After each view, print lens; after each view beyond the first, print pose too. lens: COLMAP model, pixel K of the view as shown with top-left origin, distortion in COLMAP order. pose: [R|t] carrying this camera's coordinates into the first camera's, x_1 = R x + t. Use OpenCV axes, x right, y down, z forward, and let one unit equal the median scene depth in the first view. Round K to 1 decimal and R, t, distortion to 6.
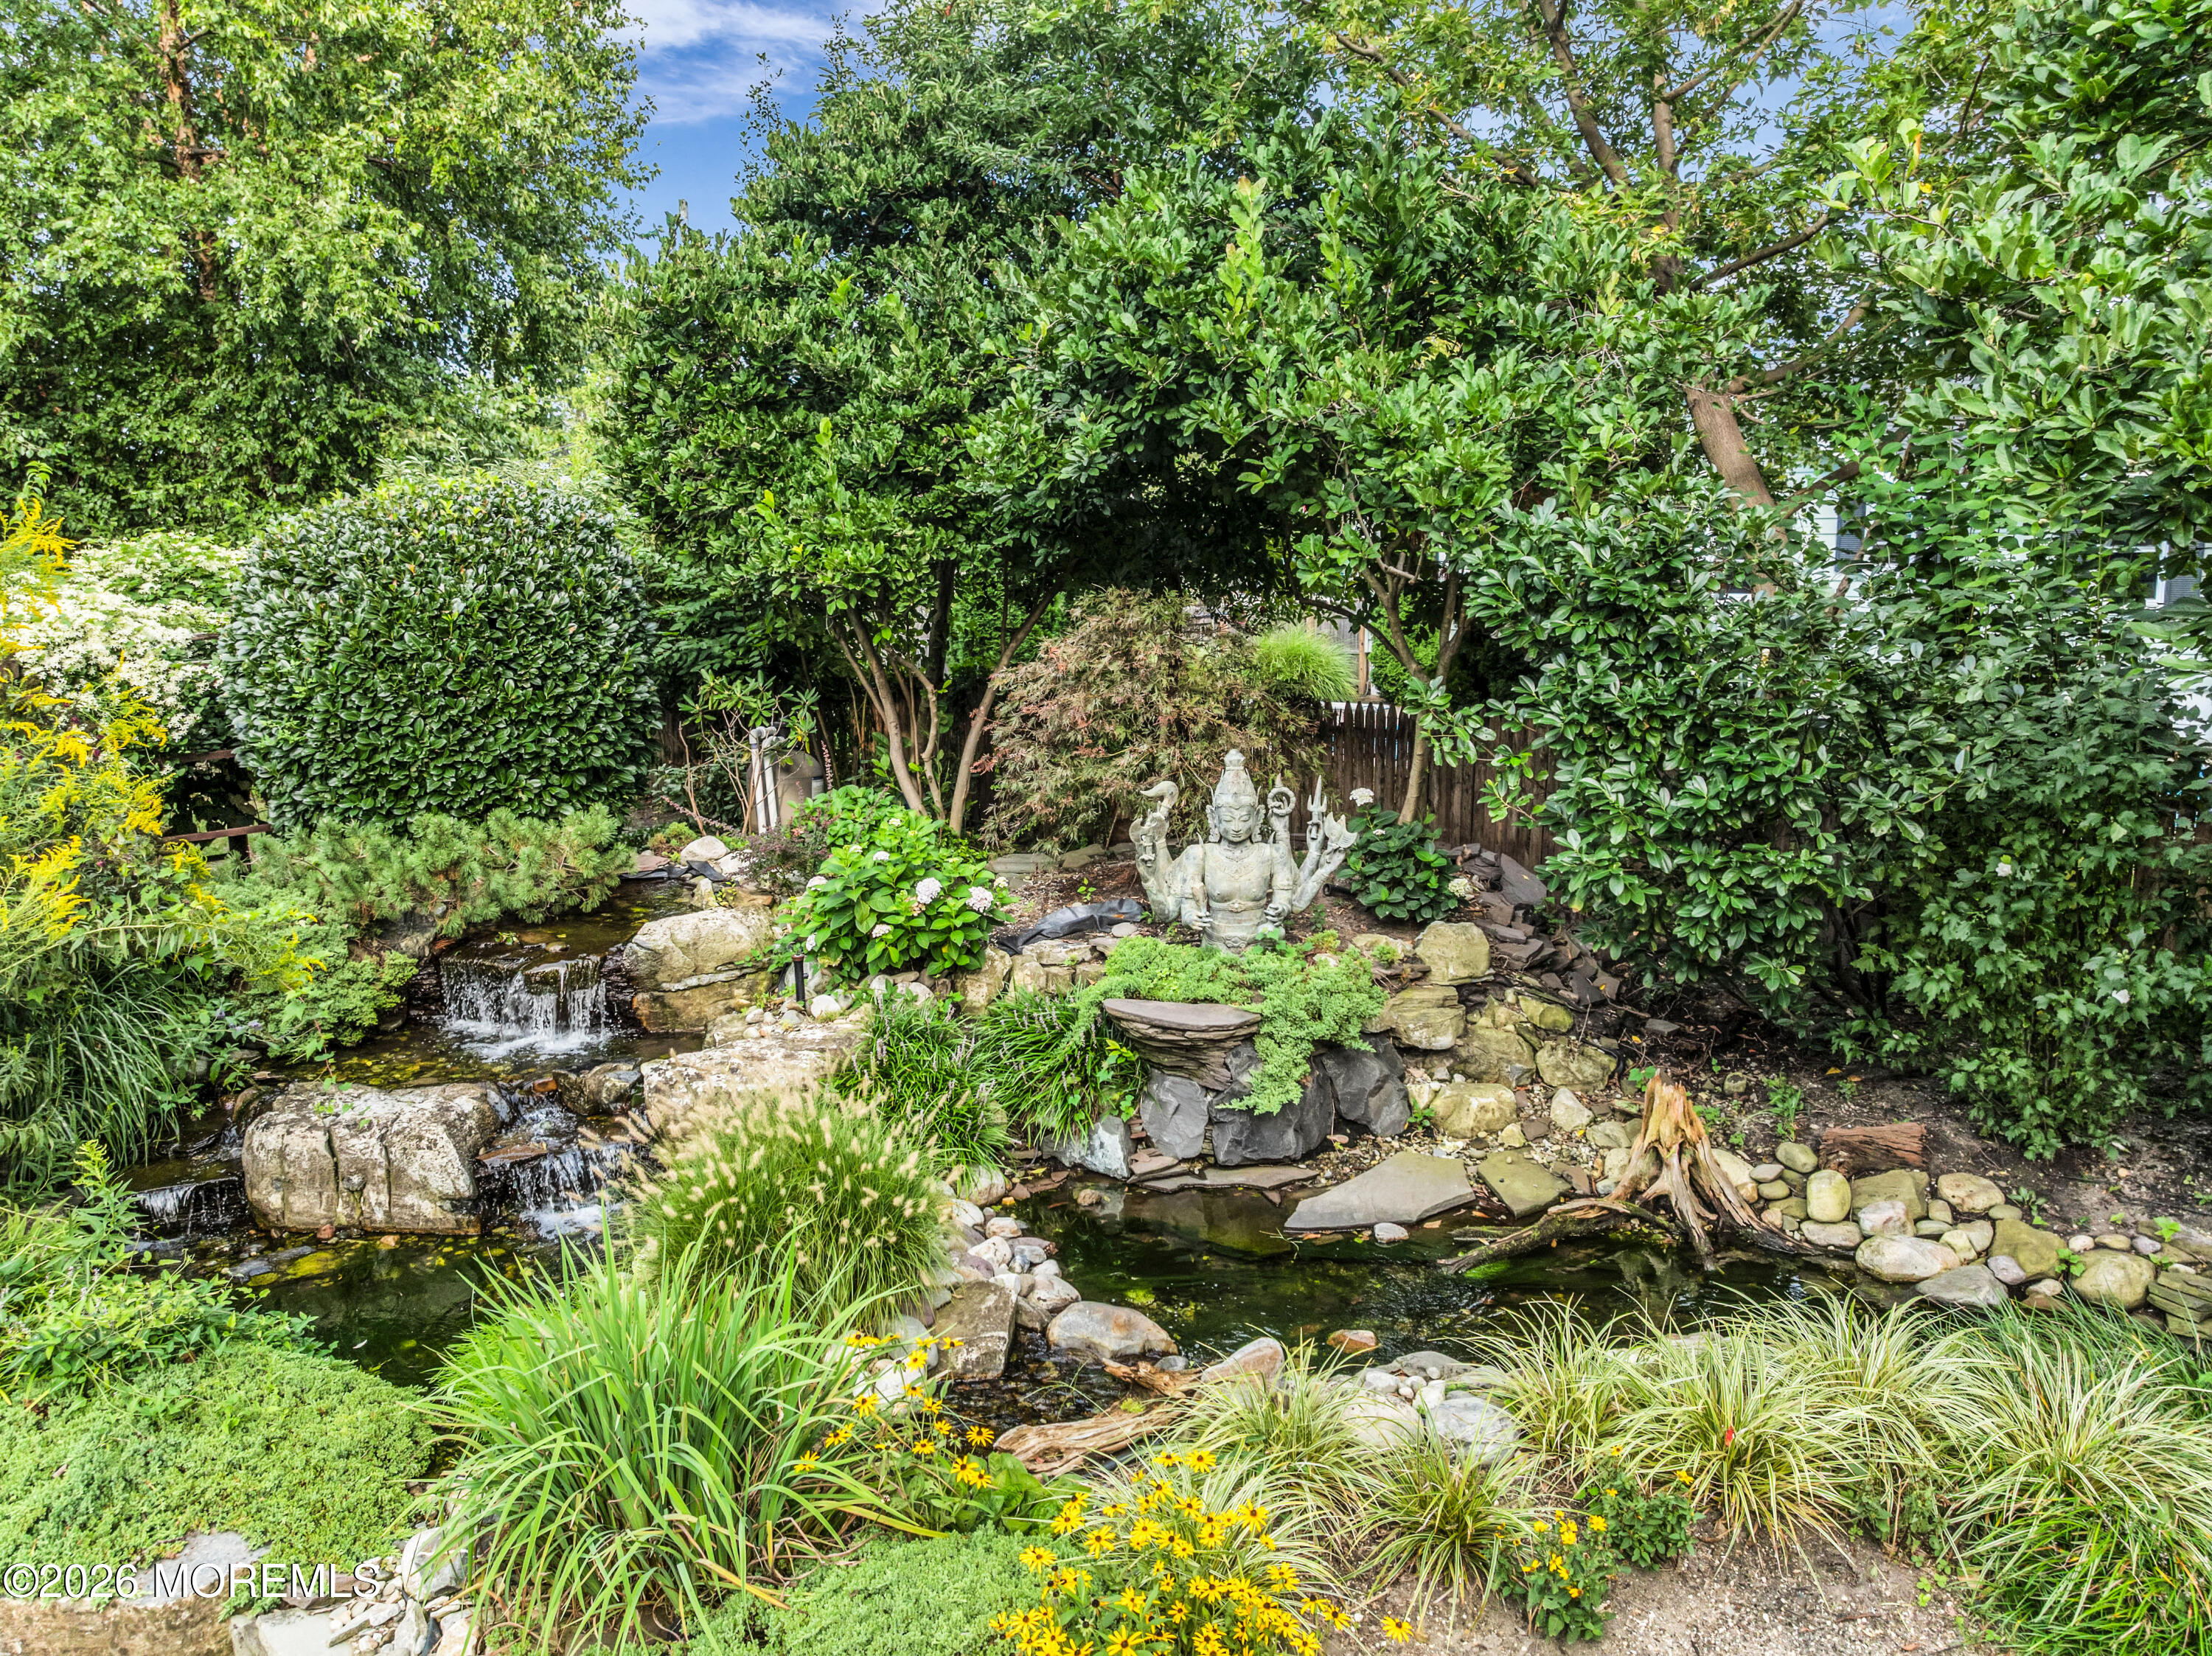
lens RADIAL K [[1545.9, 0, 1111.6], [0, 1545.9, 828.3], [0, 0, 1]] dist [-0.030716, 0.006449]
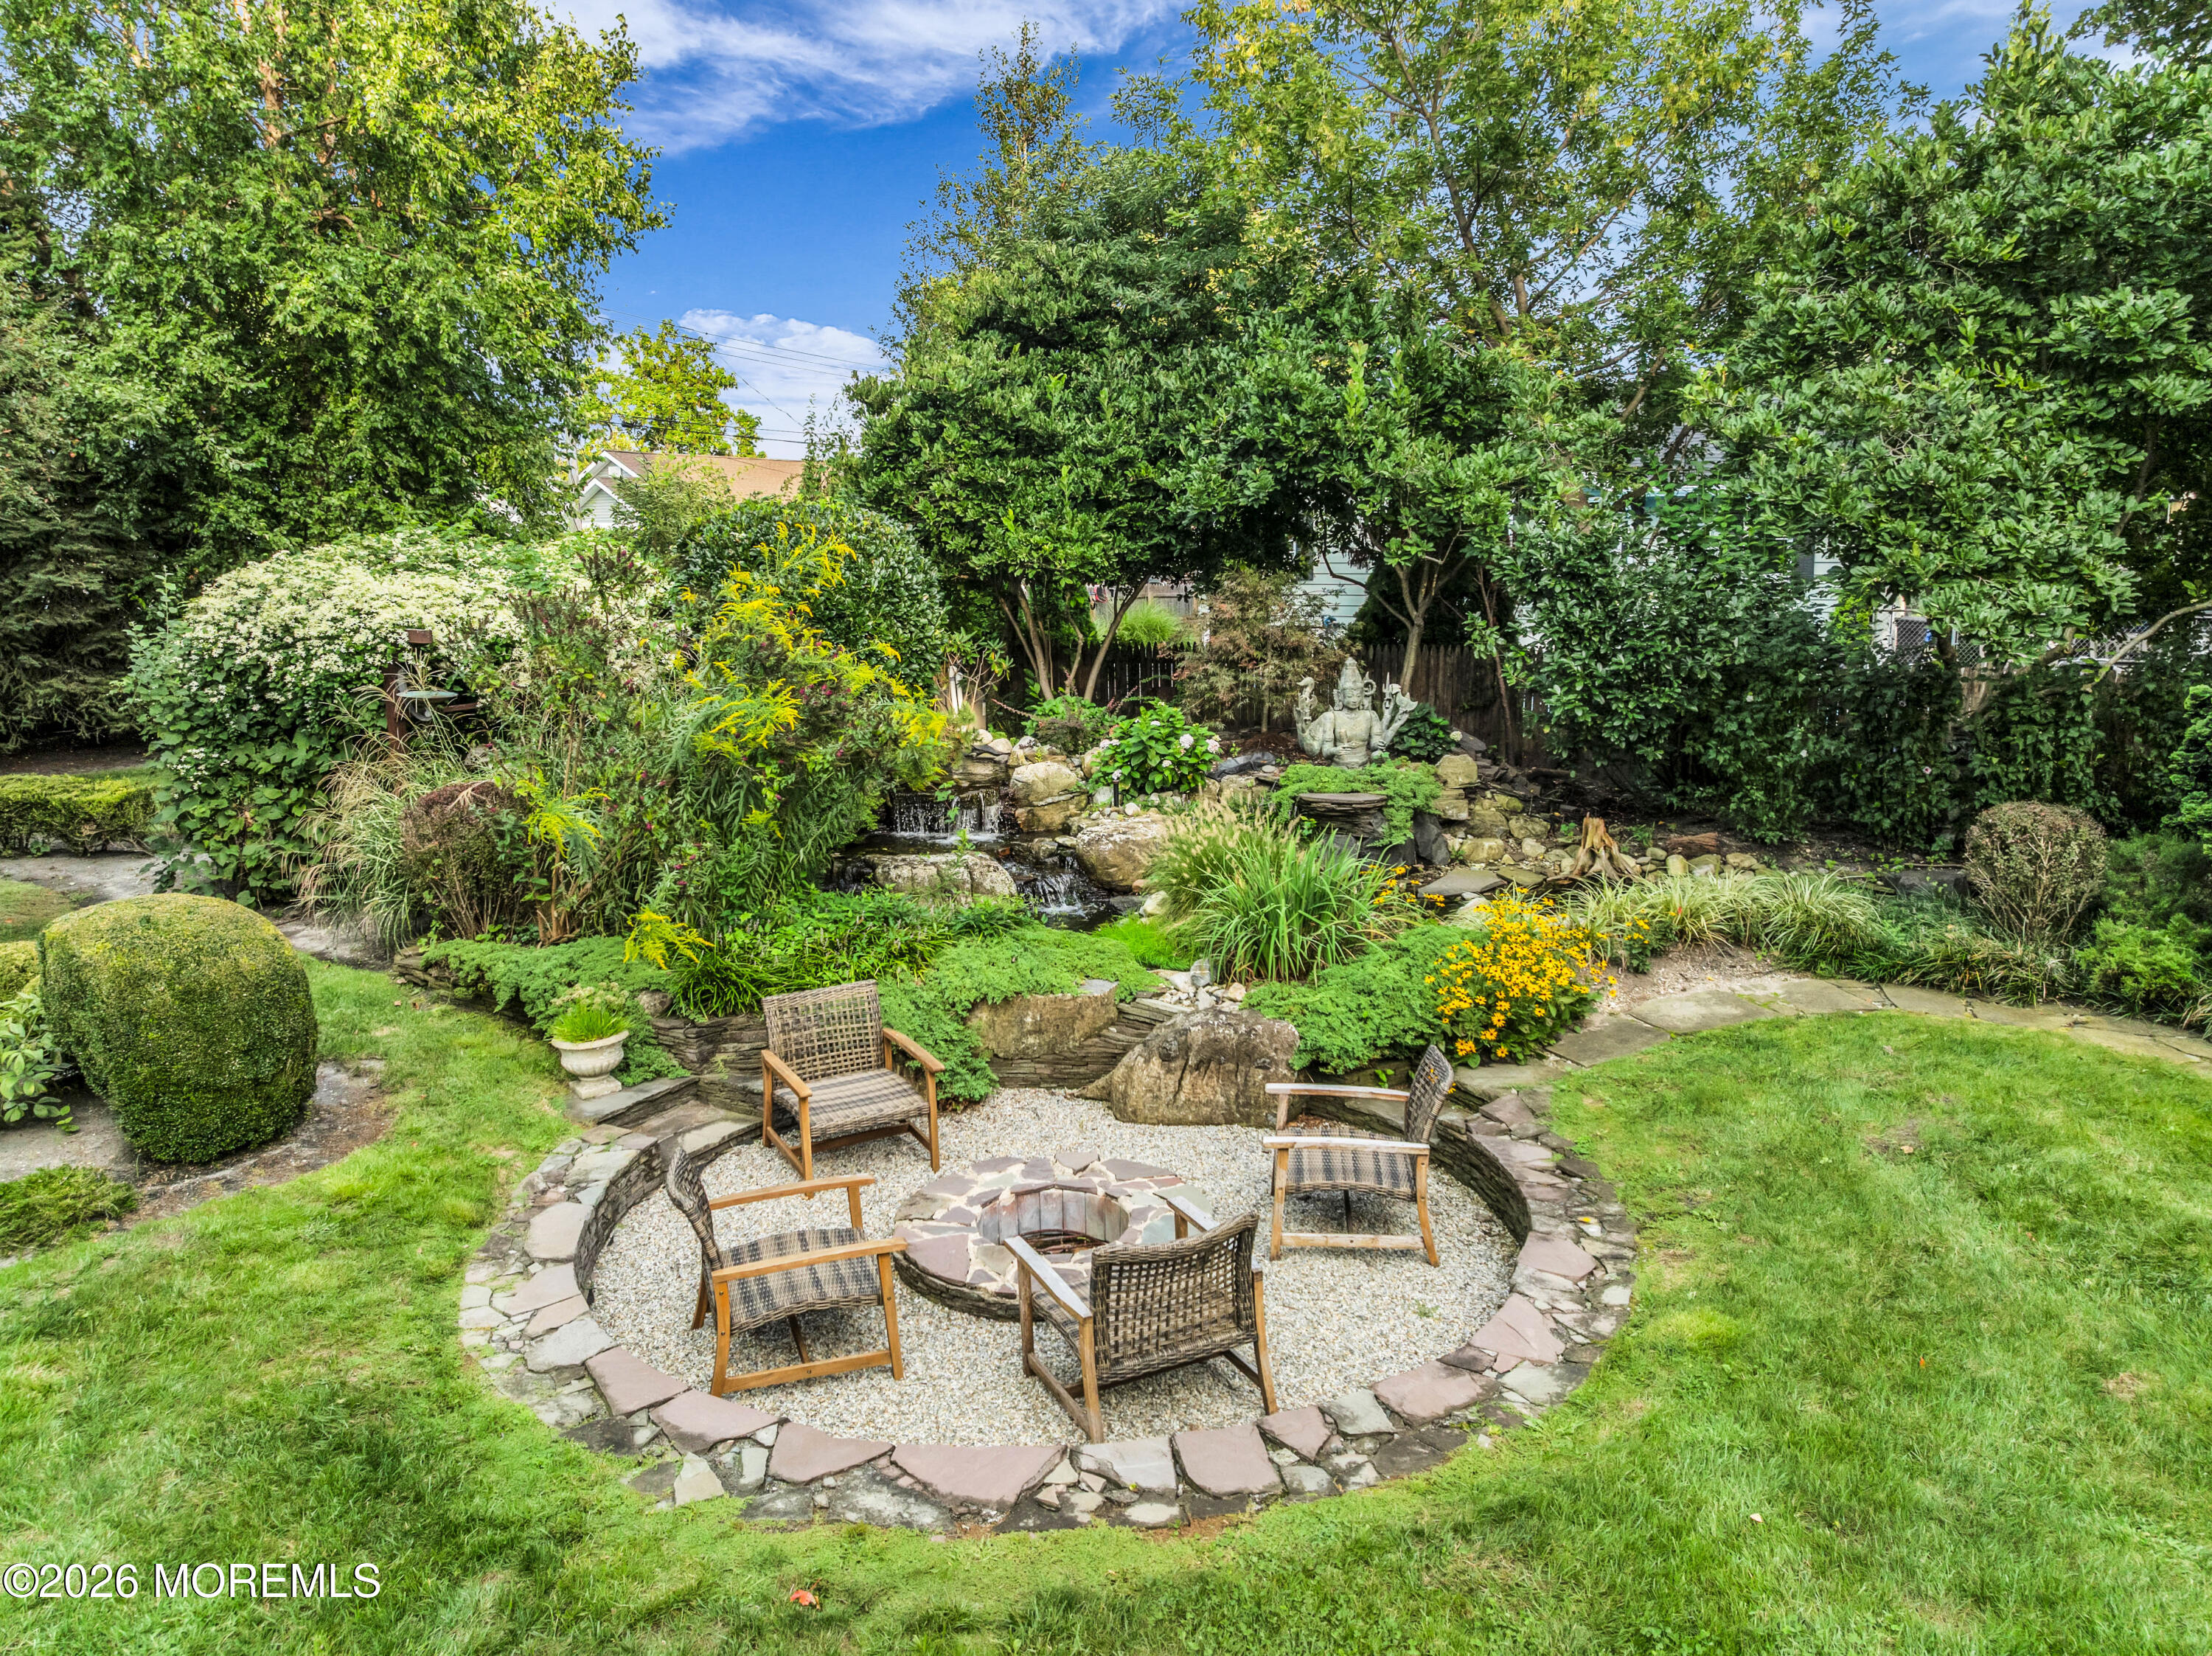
lens RADIAL K [[1545.9, 0, 1101.4], [0, 1545.9, 828.0], [0, 0, 1]] dist [-0.030716, 0.006449]
pose [[0.981398, -0.041874, 0.187362, -0.623197], [0.040393, 0.999115, 0.011718, 0.130342], [-0.187687, -0.003932, 0.982221, -0.807995]]
